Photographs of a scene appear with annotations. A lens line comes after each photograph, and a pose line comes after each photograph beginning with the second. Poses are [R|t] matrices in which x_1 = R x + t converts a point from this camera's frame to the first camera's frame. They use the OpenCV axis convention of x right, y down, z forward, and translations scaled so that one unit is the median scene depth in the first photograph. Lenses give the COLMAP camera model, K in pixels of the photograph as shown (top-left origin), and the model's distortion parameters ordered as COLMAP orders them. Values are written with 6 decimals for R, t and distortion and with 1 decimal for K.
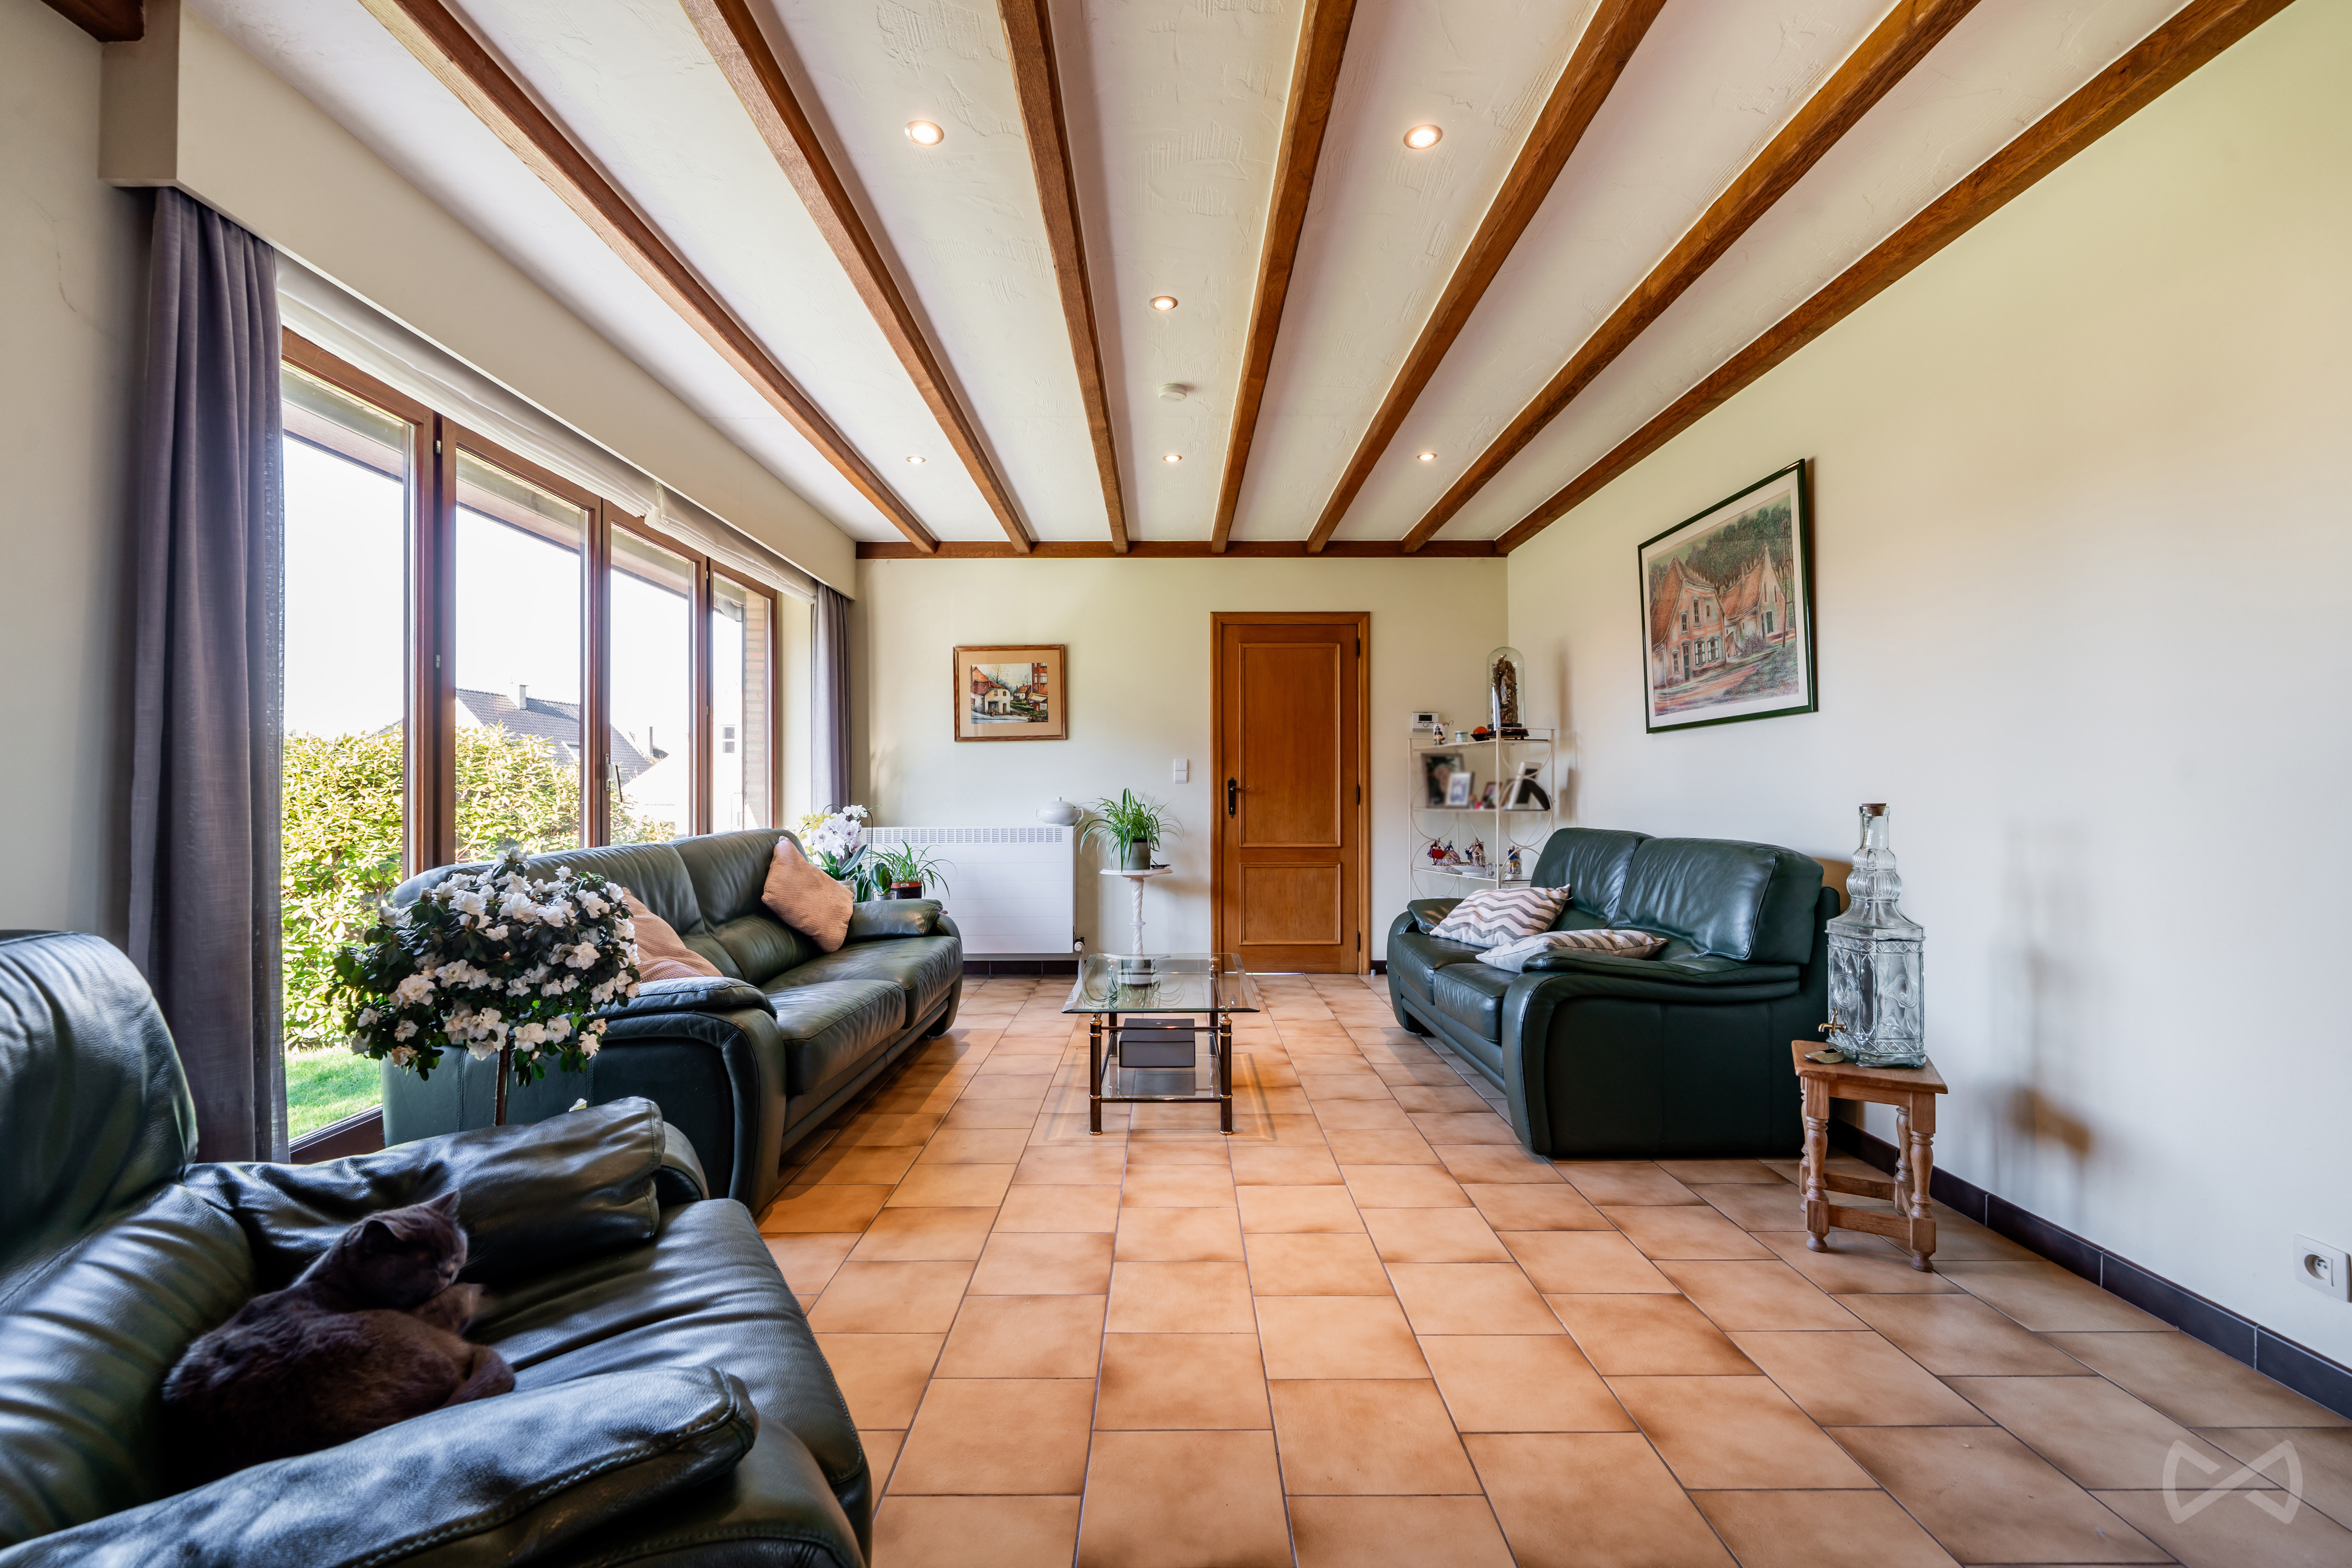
lens RADIAL K [[1010.0, 0, 1176.0], [0, 1010.0, 784.0], [0, 0, 1]] dist [-0.002277, -0.000120]
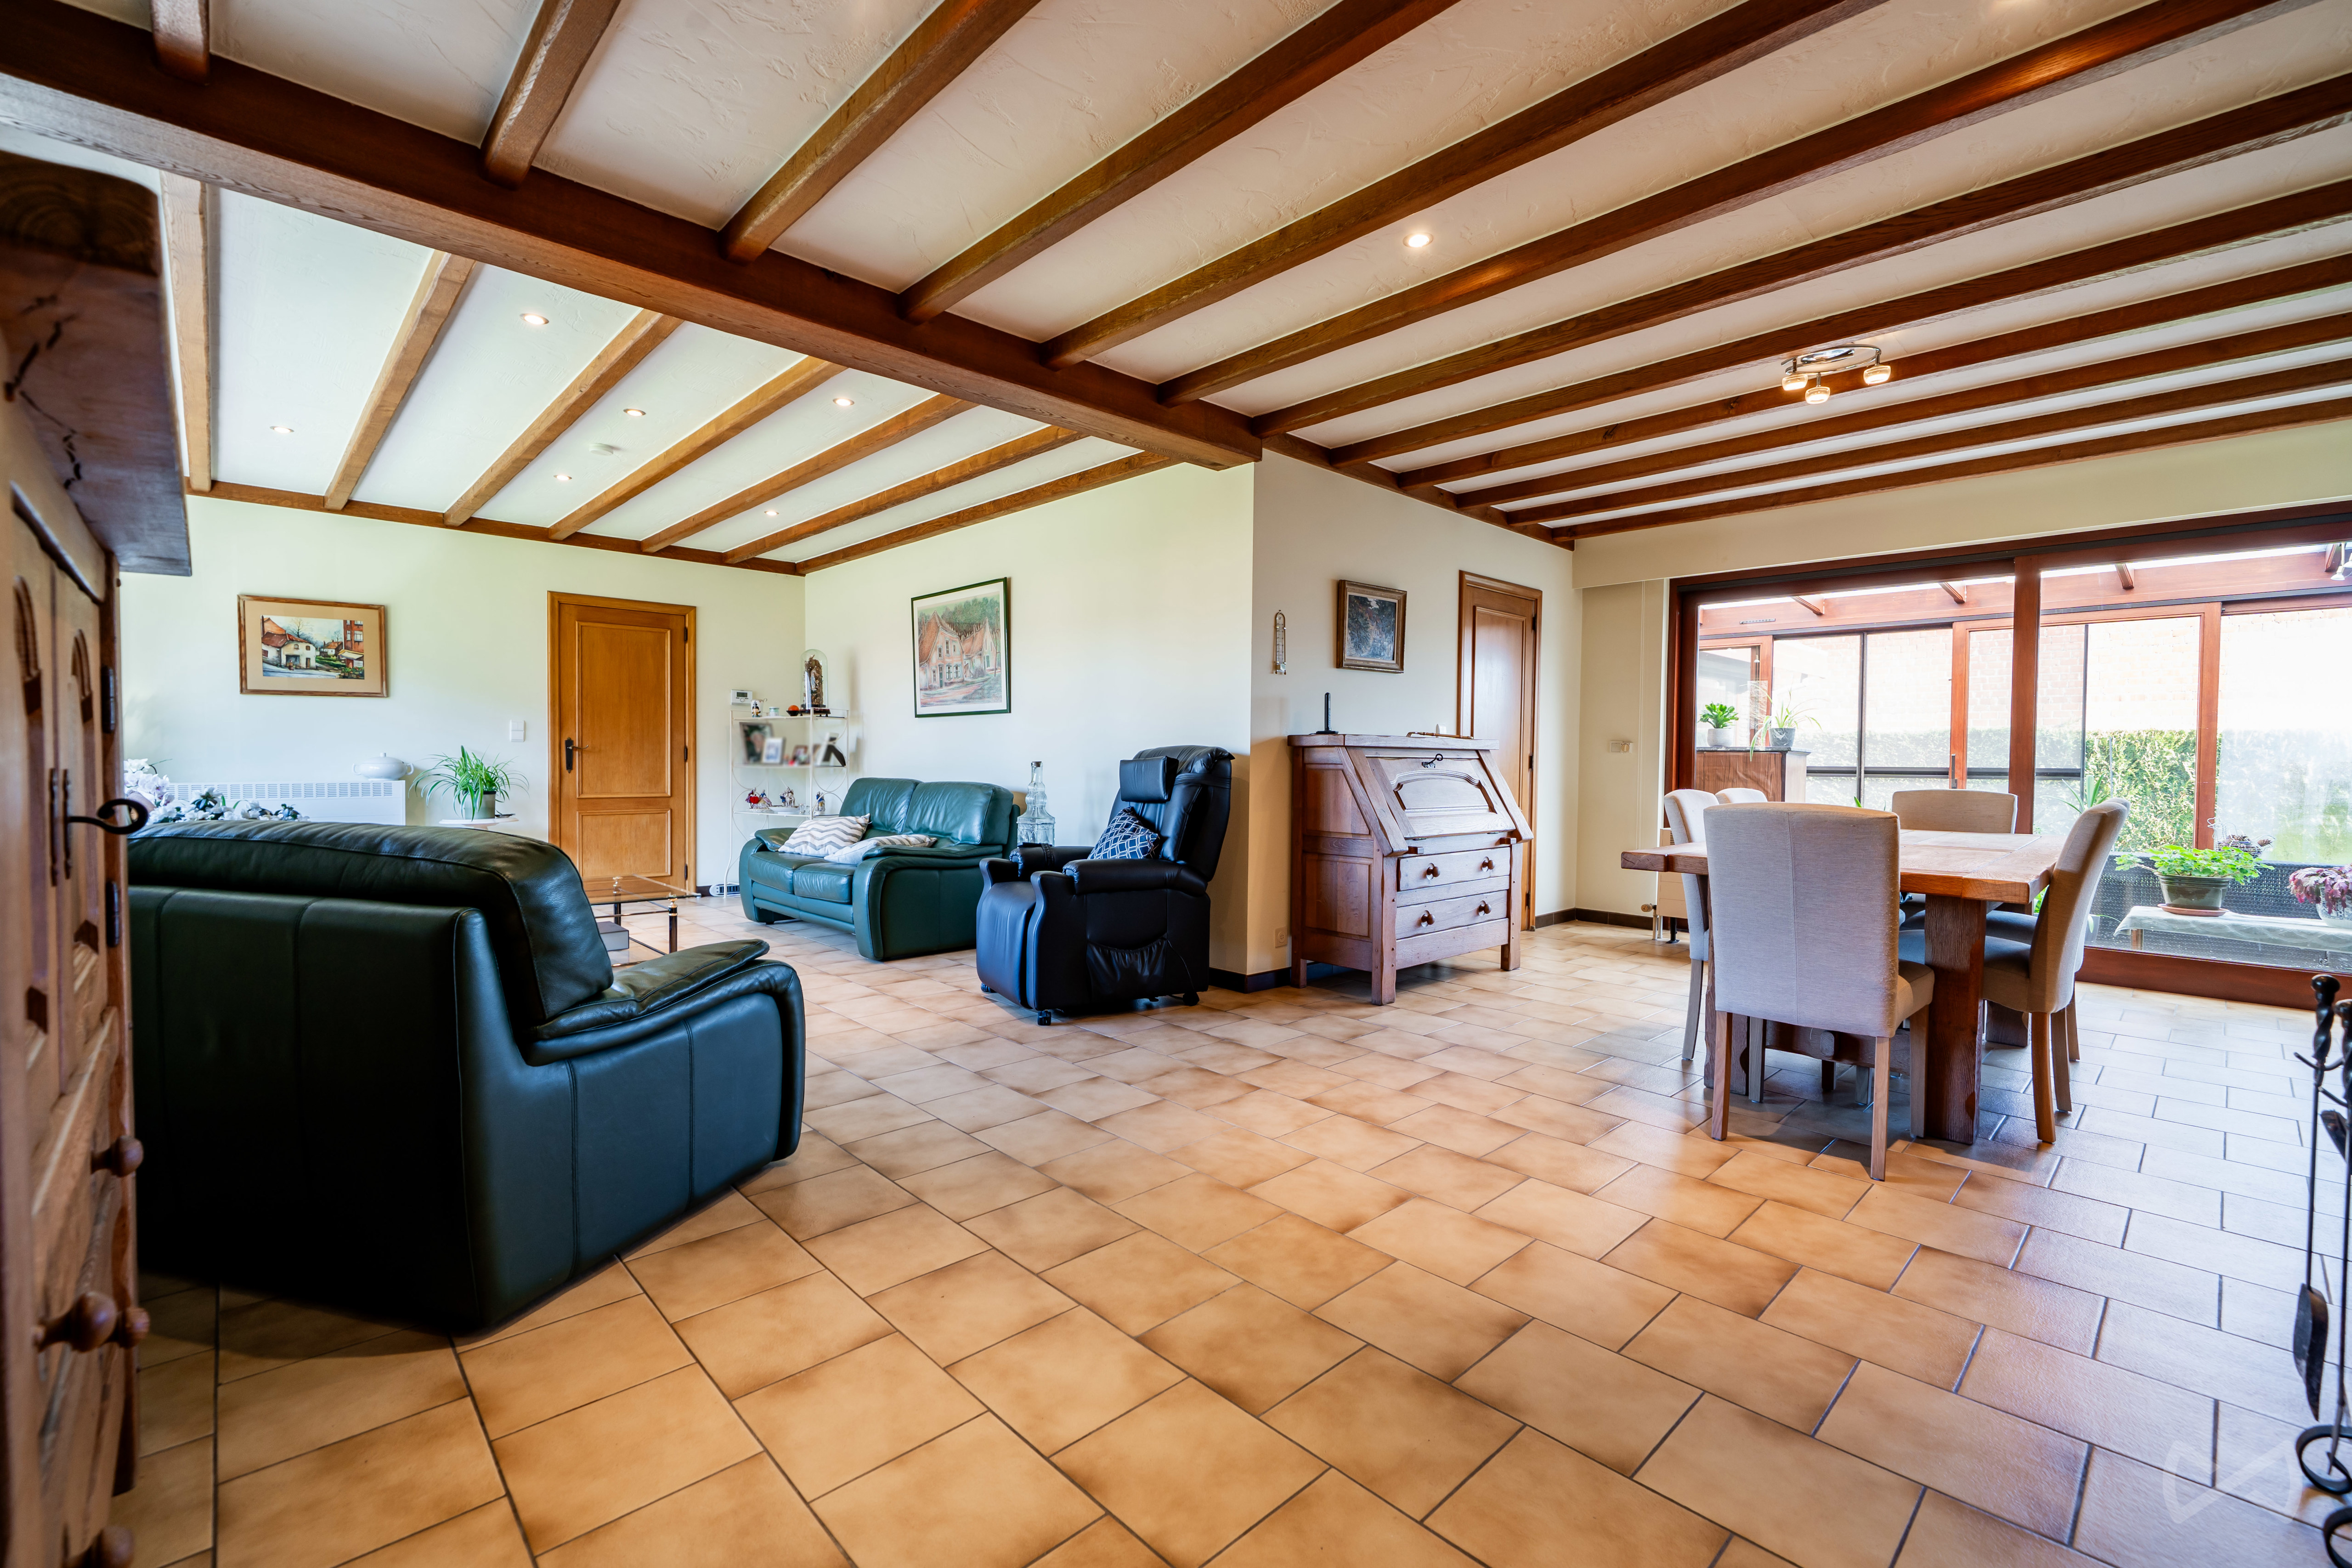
lens RADIAL K [[1010.2, 0, 1176.0], [0, 1010.2, 784.0], [0, 0, 1]] dist [-0.002277, -0.000120]
pose [[0.727318, -0.008960, 0.686242, -0.264247], [-0.017642, 0.999340, 0.031746, -0.002580], [-0.686074, -0.035196, 0.726680, -0.356378]]
